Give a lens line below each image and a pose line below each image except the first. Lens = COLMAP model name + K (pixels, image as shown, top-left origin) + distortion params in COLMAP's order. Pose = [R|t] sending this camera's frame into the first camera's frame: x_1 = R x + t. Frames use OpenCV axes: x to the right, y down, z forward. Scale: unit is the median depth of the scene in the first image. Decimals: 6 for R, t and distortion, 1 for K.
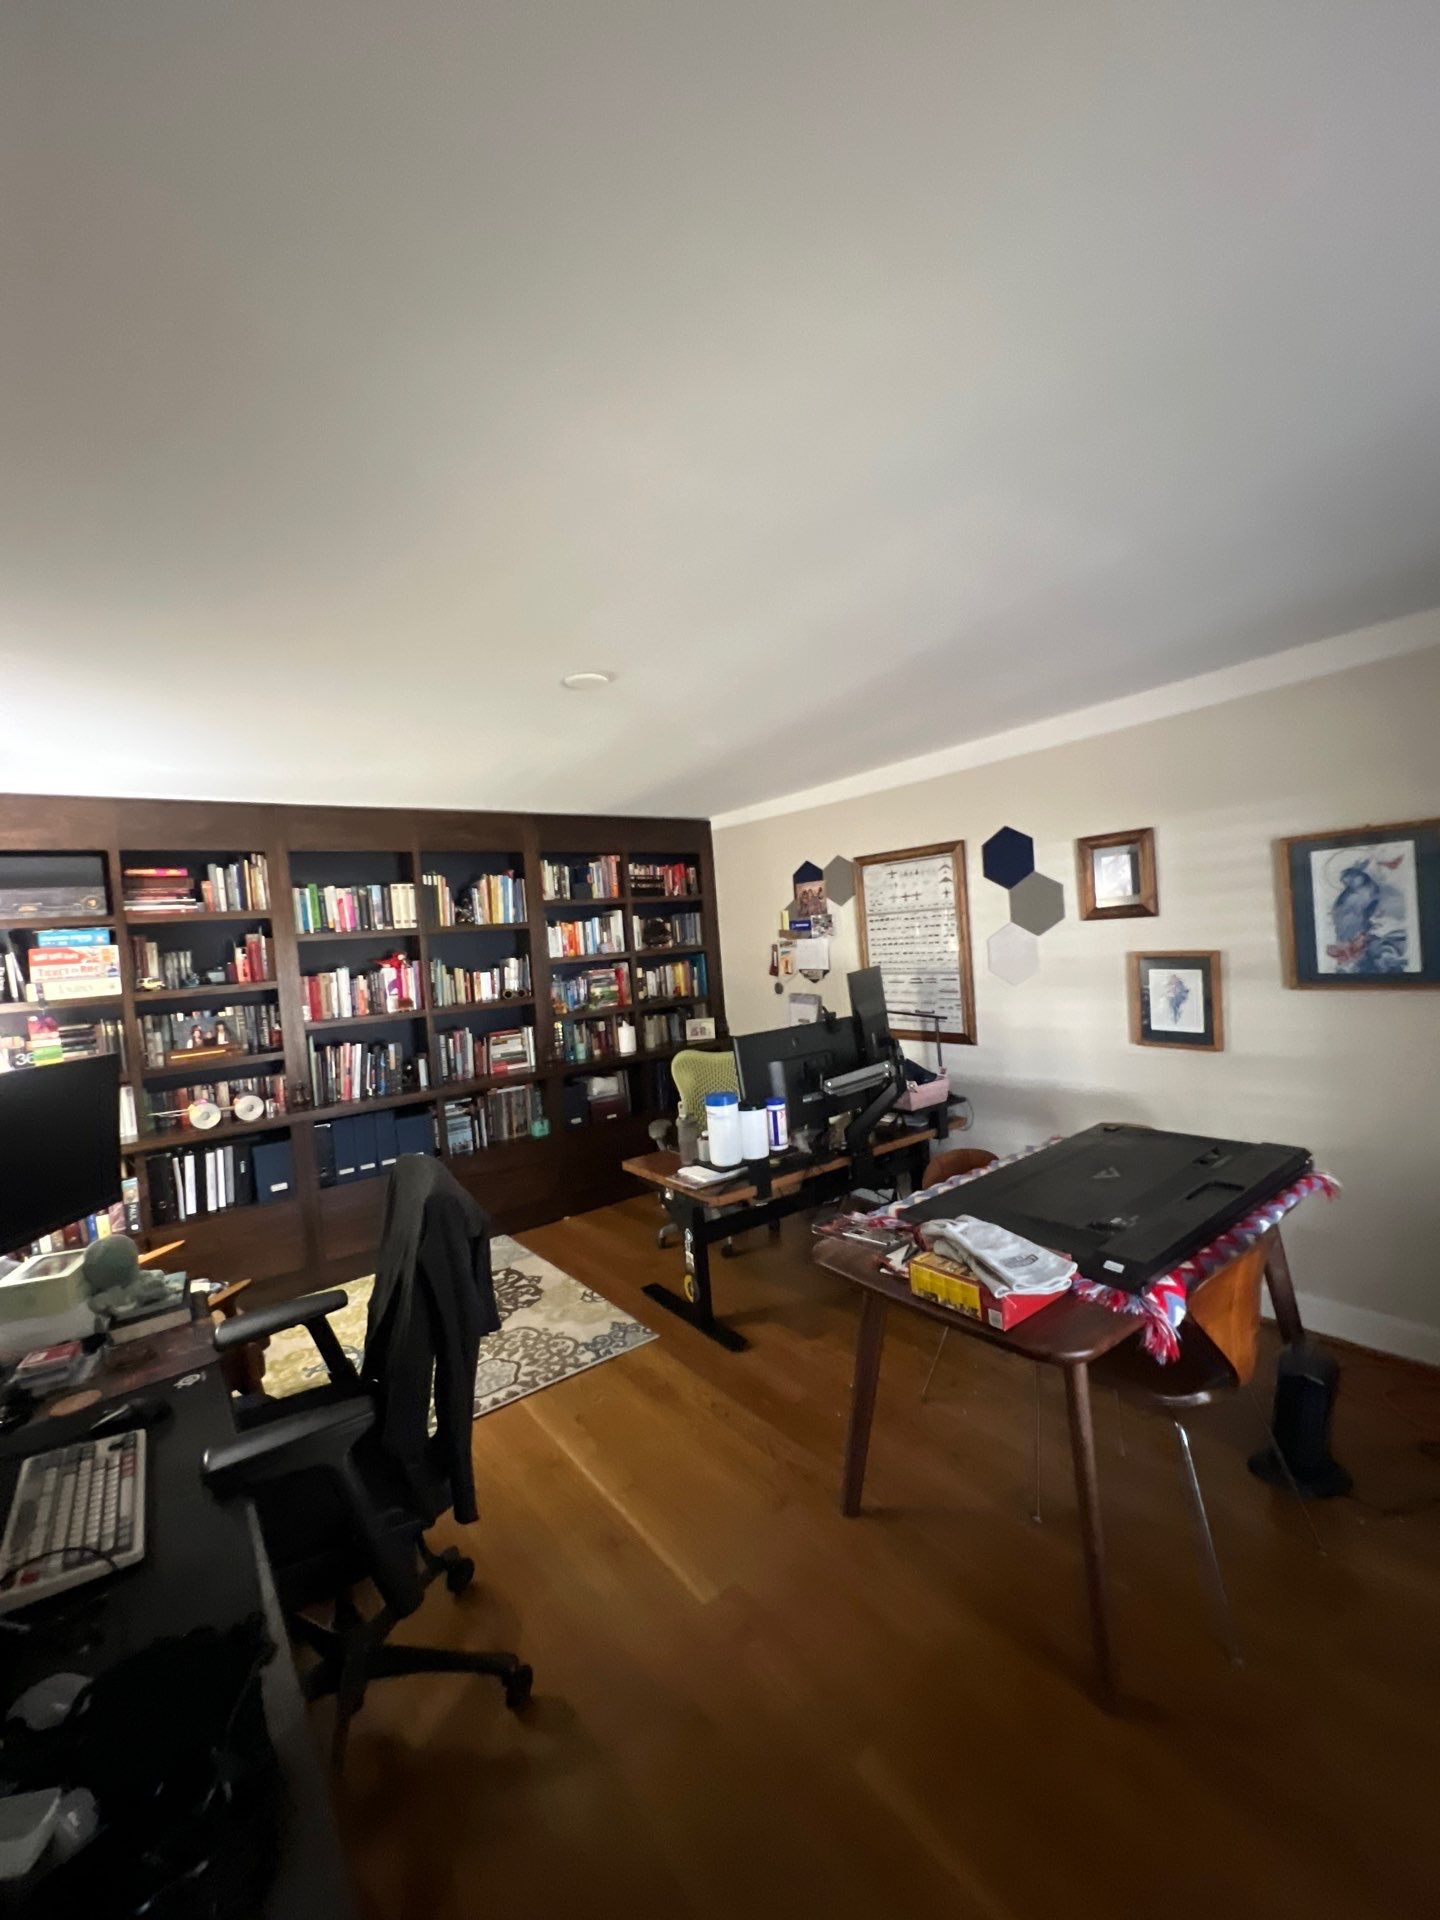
lens RADIAL K [[771.5, 0, 715.4], [0, 771.5, 957.9], [0, 0, 1]] dist [-0.005539, 0.000230]
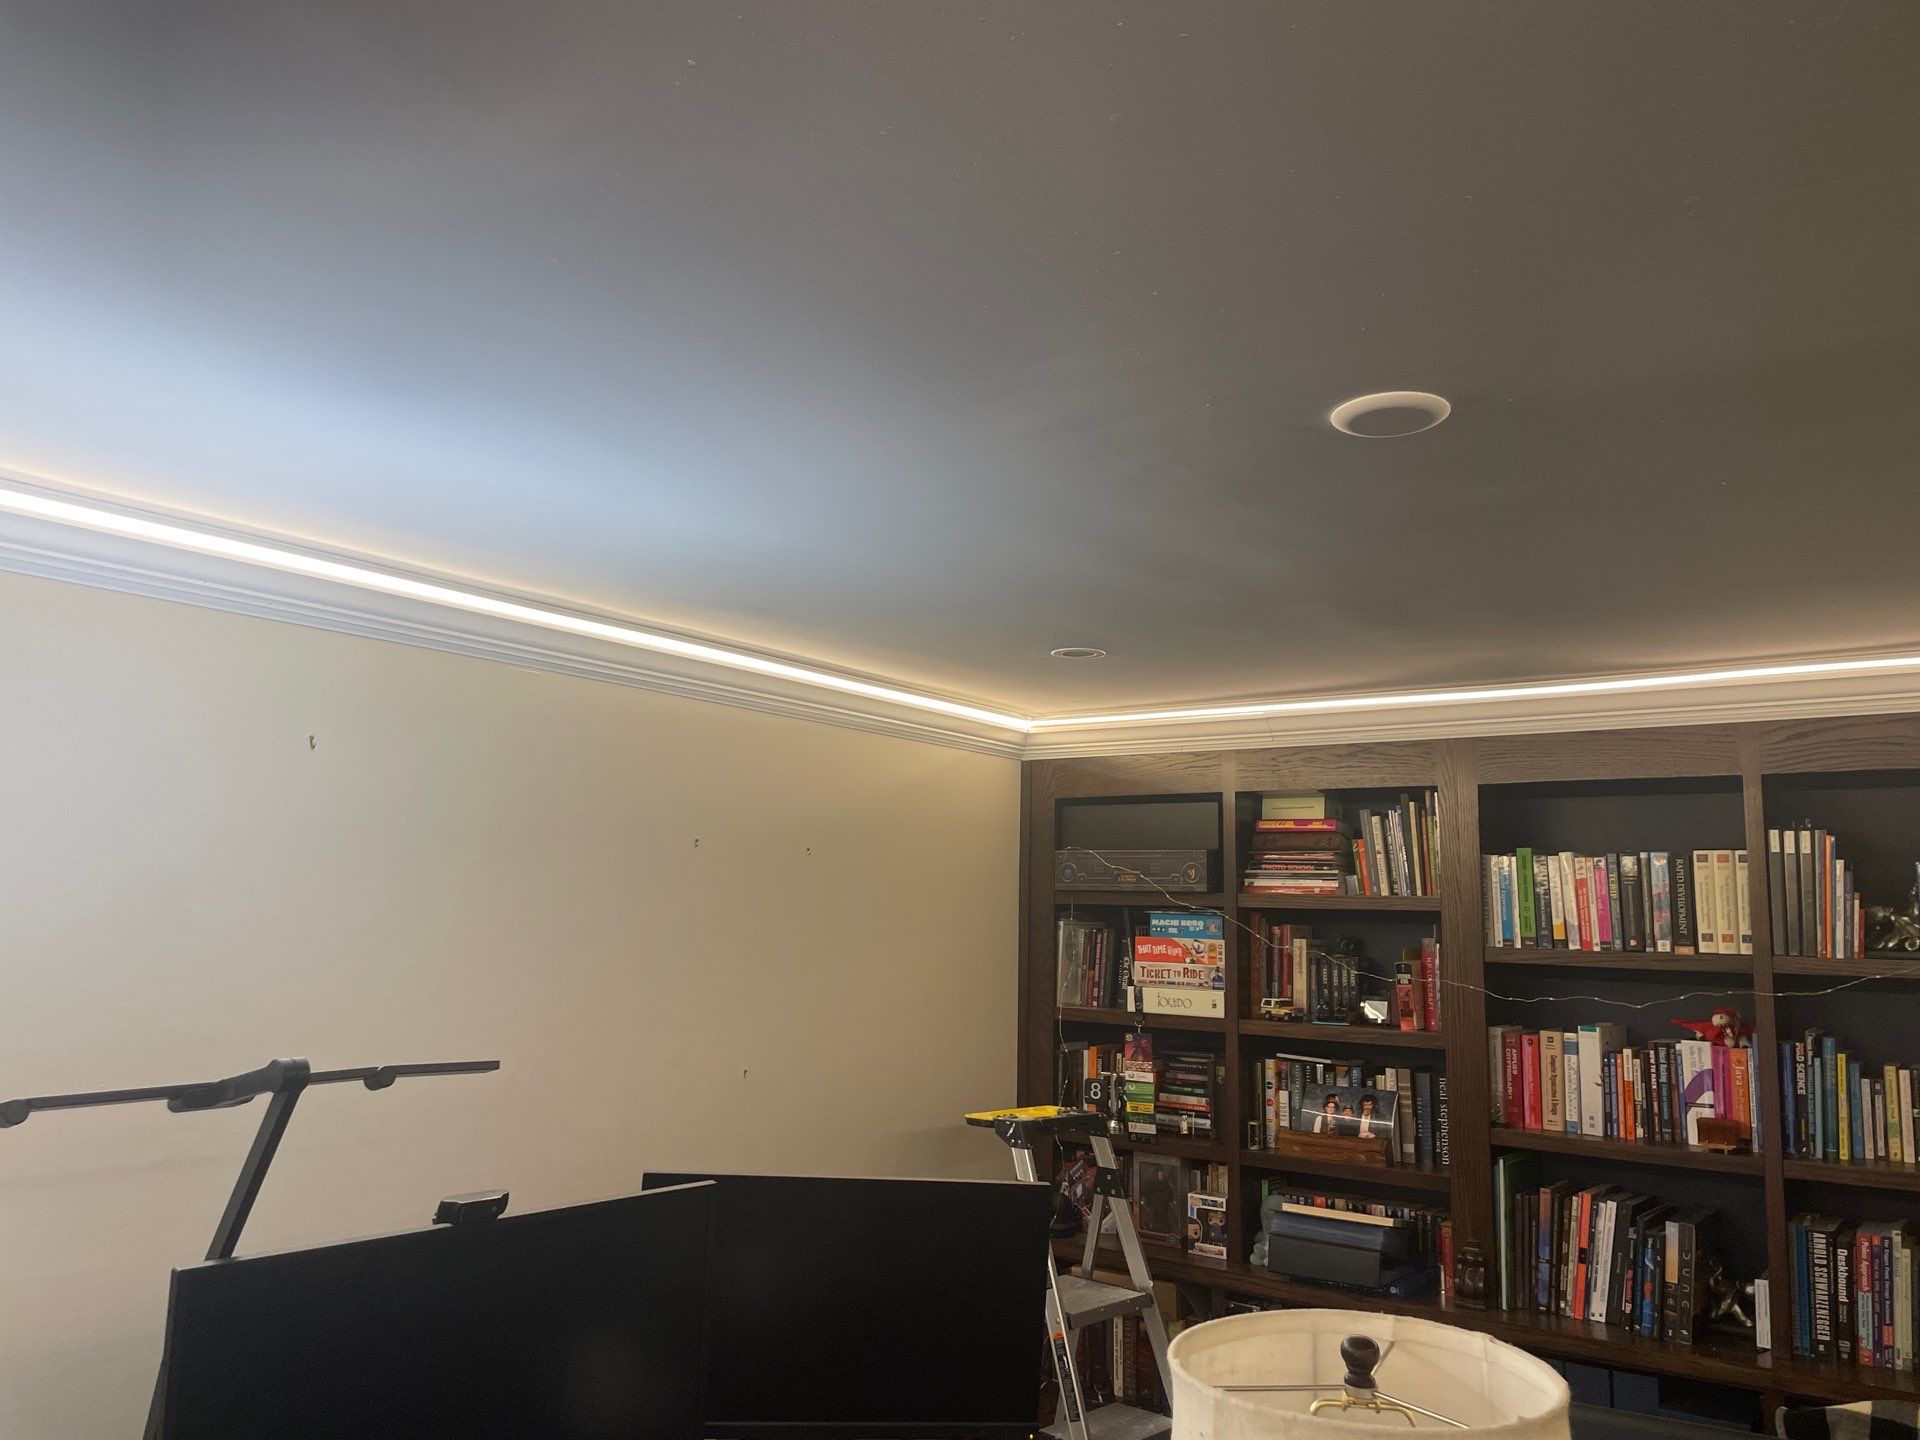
lens RADIAL K [[1469.6, 0, 930.6], [0, 1469.6, 690.5], [0, 0, 1]] dist [0.068912, -0.087349]
pose [[0.263777, -0.064219, -0.962444, 0.342269], [-0.072200, 0.993668, -0.086090, -0.095756], [0.961878, 0.092197, 0.257470, 0.409338]]
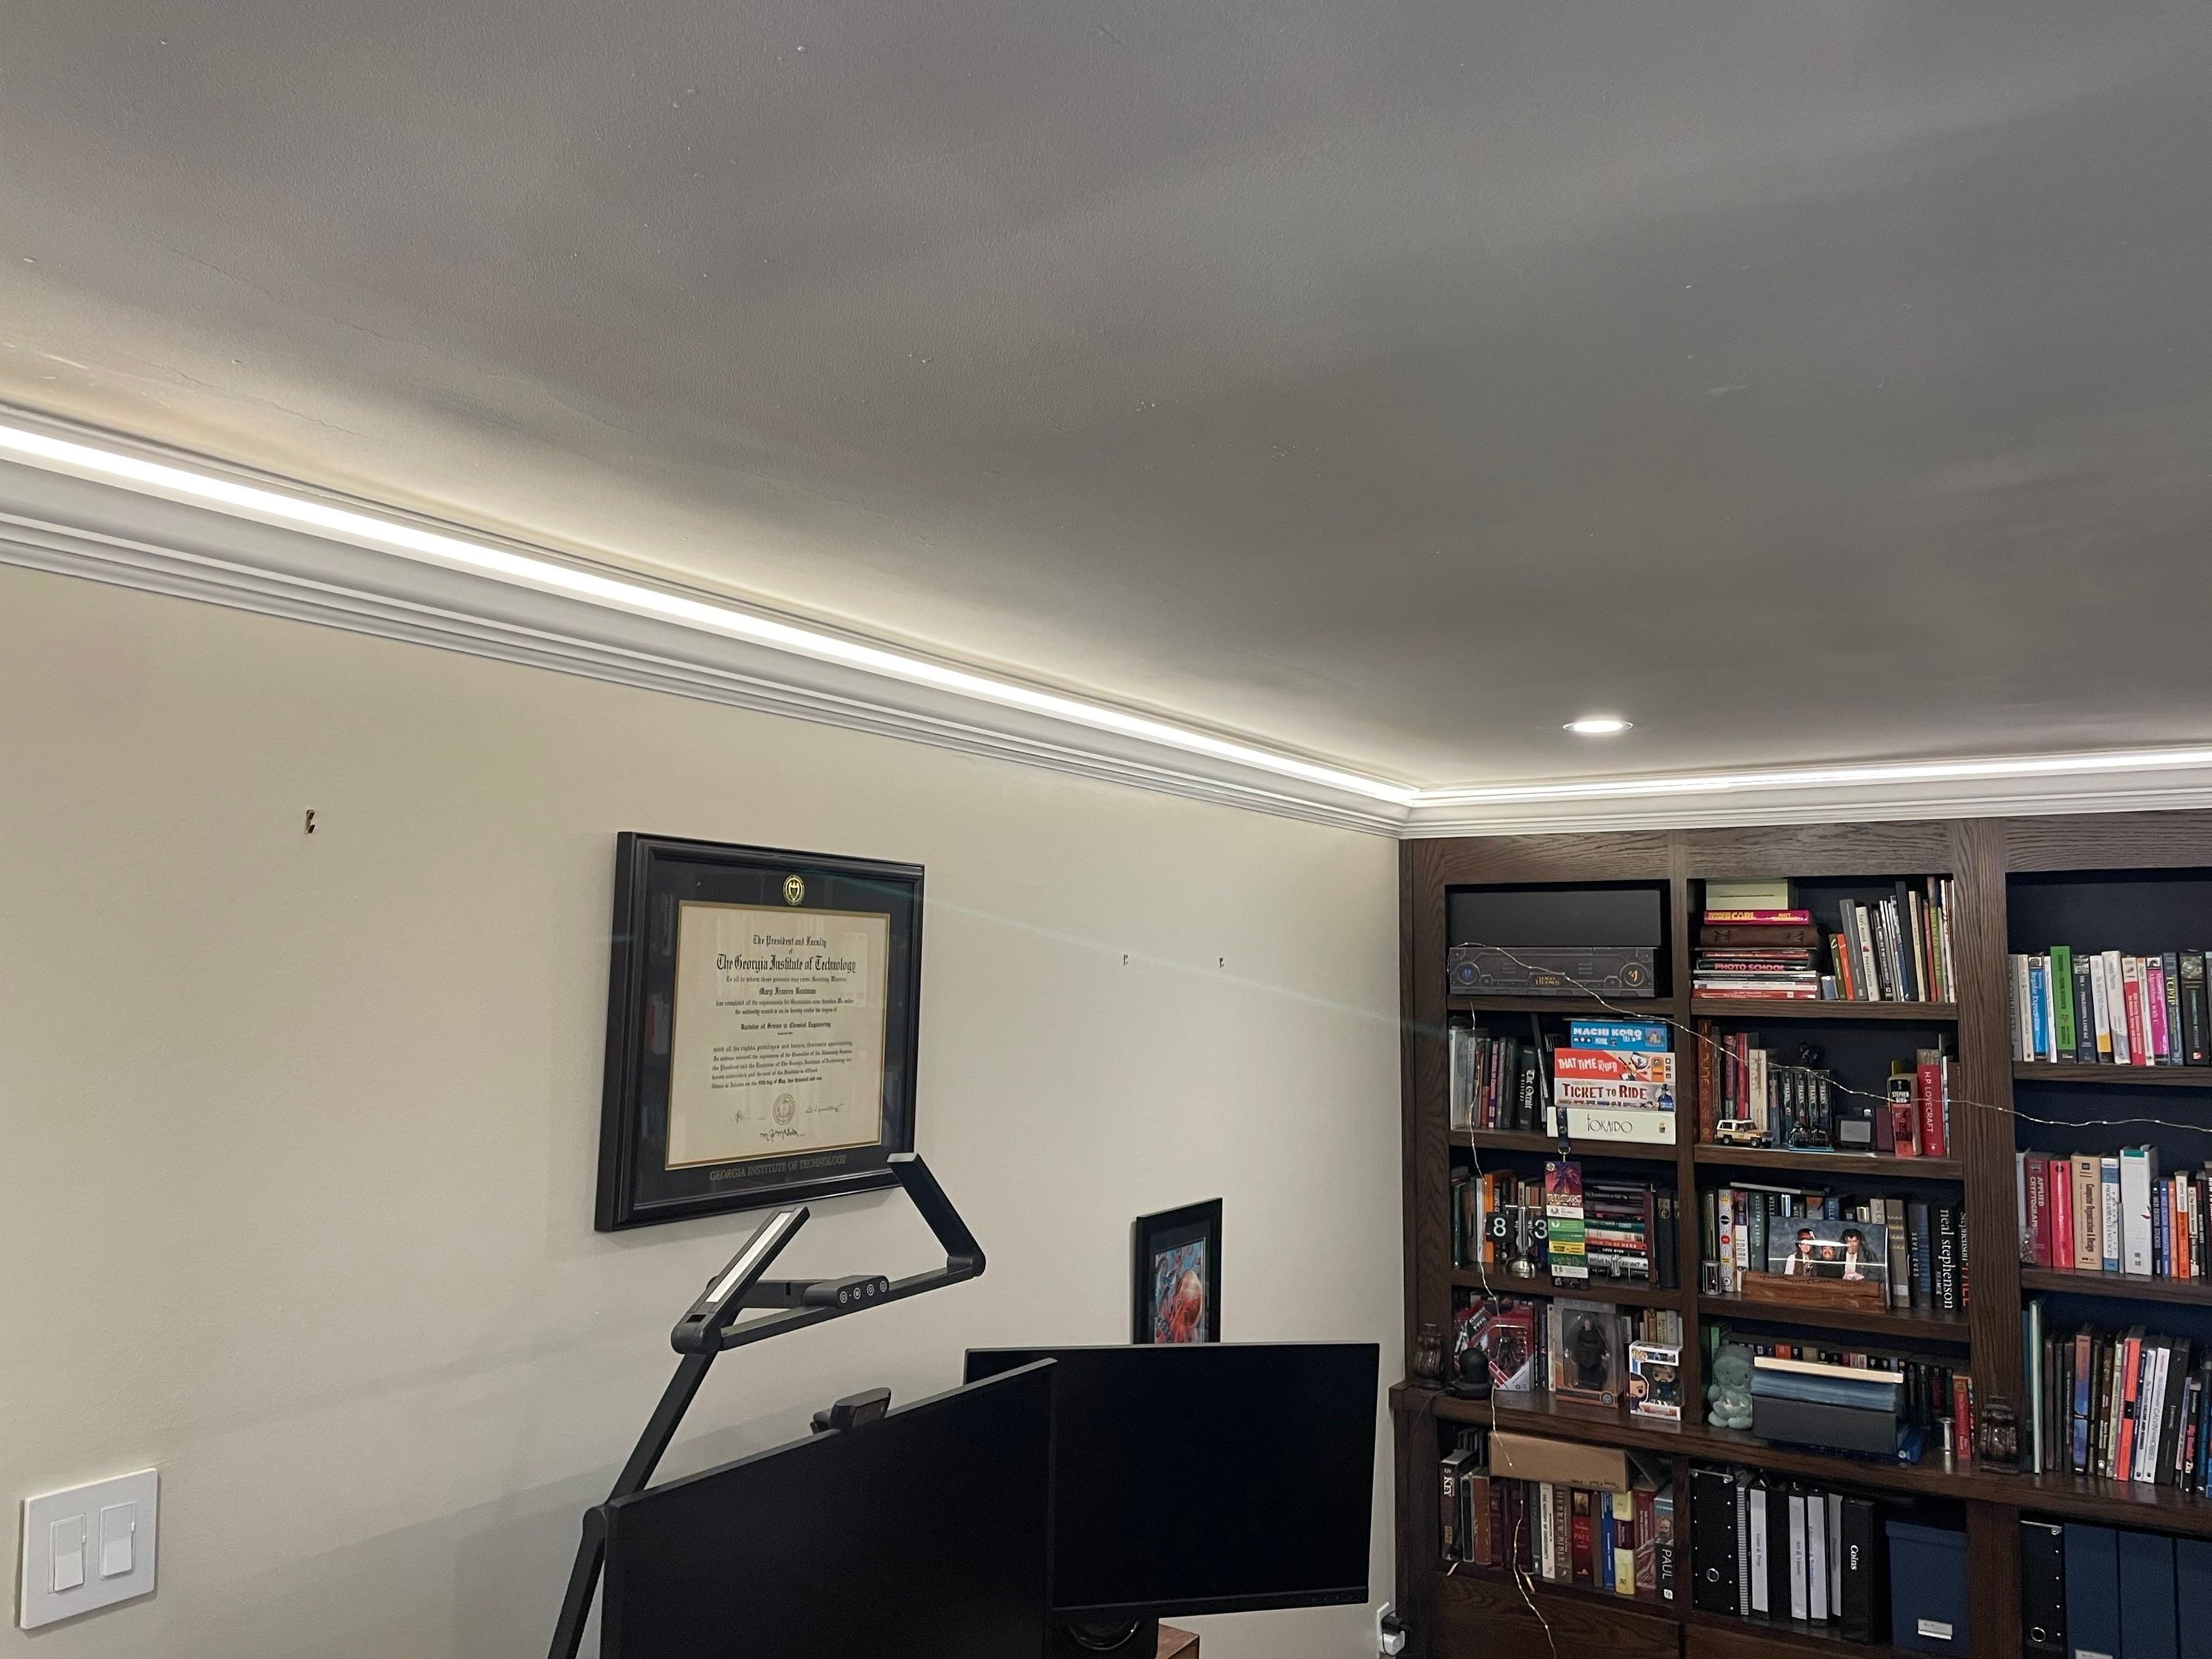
lens RADIAL K [[1693.1, 0, 1102.4], [0, 1693.1, 831.1], [0, 0, 1]] dist [0.068912, -0.087349]
pose [[0.348155, 0.001209, -0.937436, 0.205140], [-0.061198, 0.997895, -0.021441, -0.117921], [0.935437, 0.064834, 0.347496, 0.182527]]
